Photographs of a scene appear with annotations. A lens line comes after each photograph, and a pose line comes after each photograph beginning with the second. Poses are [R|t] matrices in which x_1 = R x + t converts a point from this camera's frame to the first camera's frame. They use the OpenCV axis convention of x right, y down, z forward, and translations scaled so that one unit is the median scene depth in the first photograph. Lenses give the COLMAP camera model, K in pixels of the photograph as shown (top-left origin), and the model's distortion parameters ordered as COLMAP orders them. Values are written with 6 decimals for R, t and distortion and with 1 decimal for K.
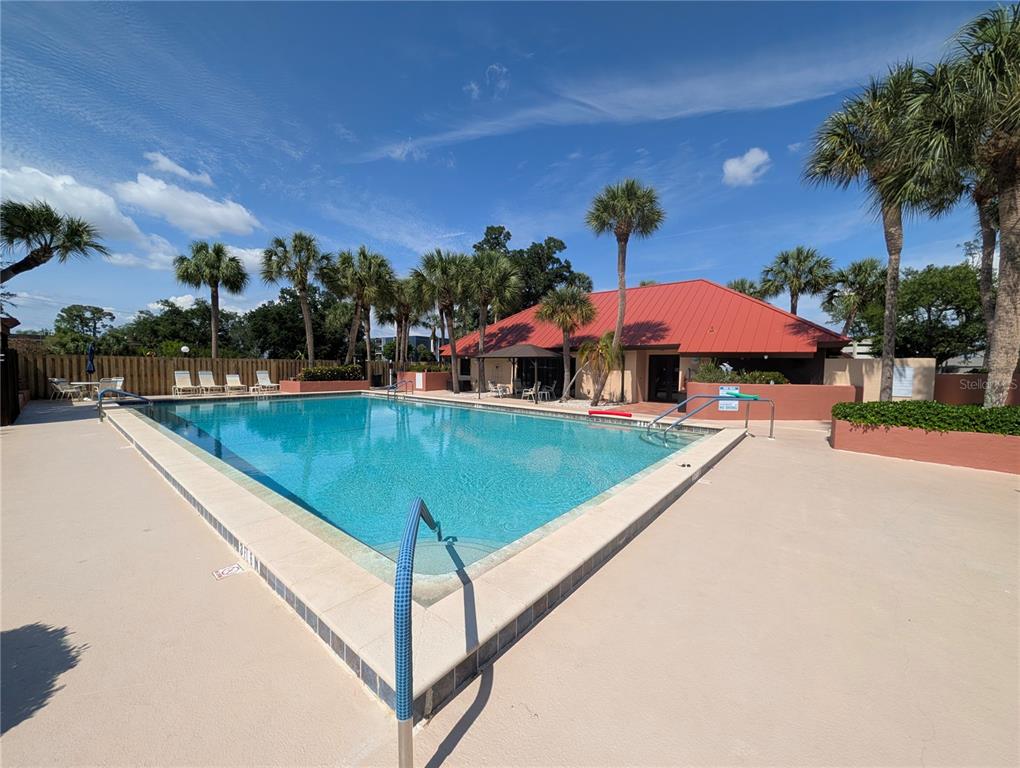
lens RADIAL K [[361.9, 0, 510.0], [0, 361.9, 384.0], [0, 0, 1]] dist [-0.000995, -0.000142]
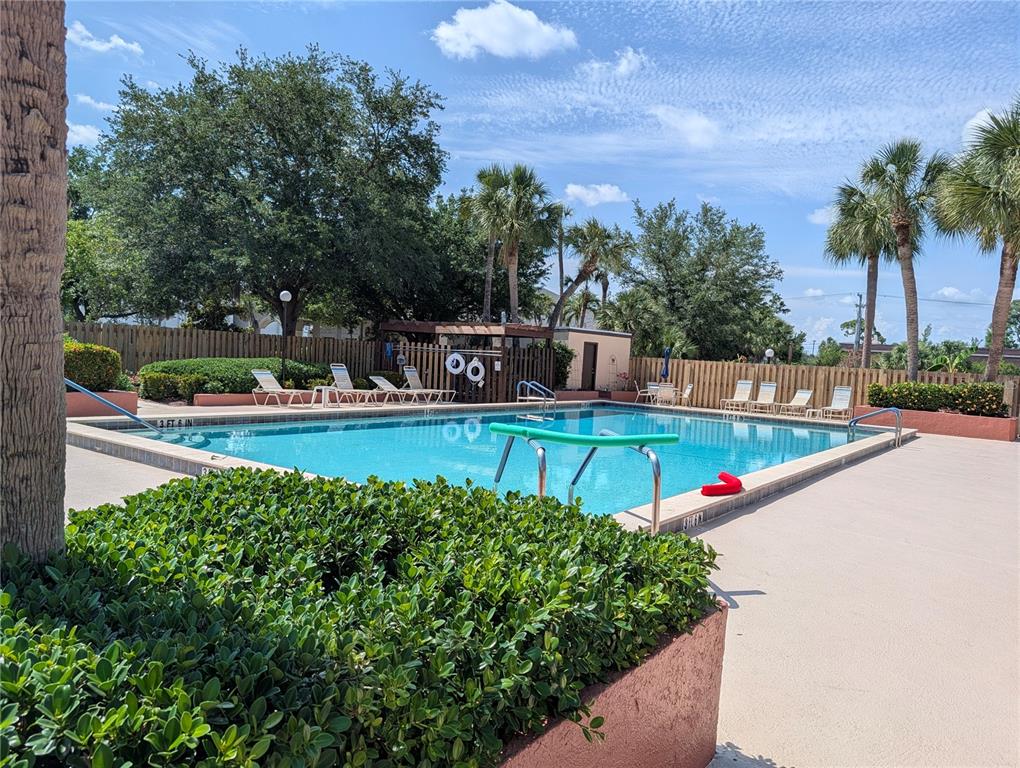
lens RADIAL K [[717.9, 0, 513.5], [0, 717.9, 426.9], [0, 0, 1]] dist [0.005578, -0.006871]
pose [[0.049363, 0.081289, -0.995467, 0.483294], [-0.100298, 0.992048, 0.076036, -0.003559], [0.993732, 0.096090, 0.057124, 0.341578]]
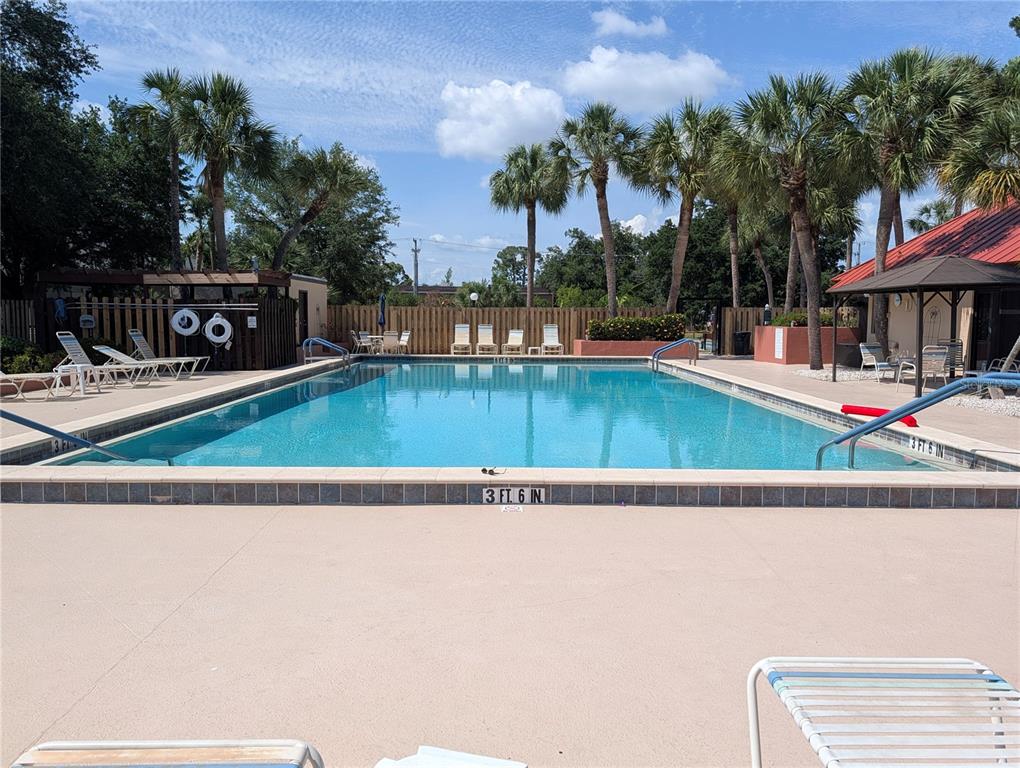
lens RADIAL K [[727.3, 0, 513.9], [0, 727.3, 379.1], [0, 0, 1]] dist [0.007359, -0.003197]
pose [[0.632451, 0.053895, -0.772723, 0.311649], [-0.033634, 0.998546, 0.042118, 0.010488], [0.773870, -0.000648, 0.633344, 0.068630]]
